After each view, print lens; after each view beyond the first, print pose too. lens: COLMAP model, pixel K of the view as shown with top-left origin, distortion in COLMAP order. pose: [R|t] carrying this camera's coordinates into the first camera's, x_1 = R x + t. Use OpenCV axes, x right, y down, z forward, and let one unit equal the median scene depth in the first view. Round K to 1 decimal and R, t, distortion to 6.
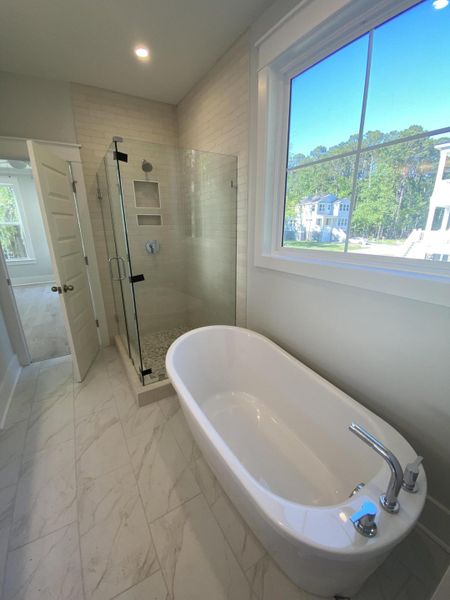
lens RADIAL K [[243.7, 0, 229.9], [0, 243.7, 299.7], [0, 0, 1]] dist [-0.026987, -0.001099]
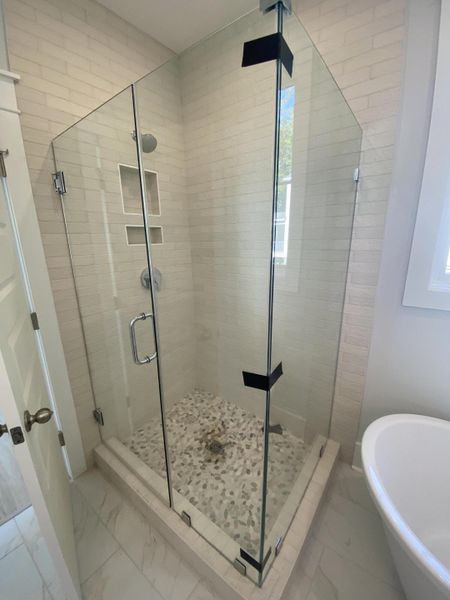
lens RADIAL K [[243.7, 0, 223.0], [0, 243.7, 298.2], [0, 0, 1]] dist [-0.026987, -0.001099]
pose [[0.937956, -0.100920, 0.331742, -0.403664], [0.119963, 0.992075, -0.037376, -0.145883], [-0.325341, 0.074853, 0.942629, 0.437052]]
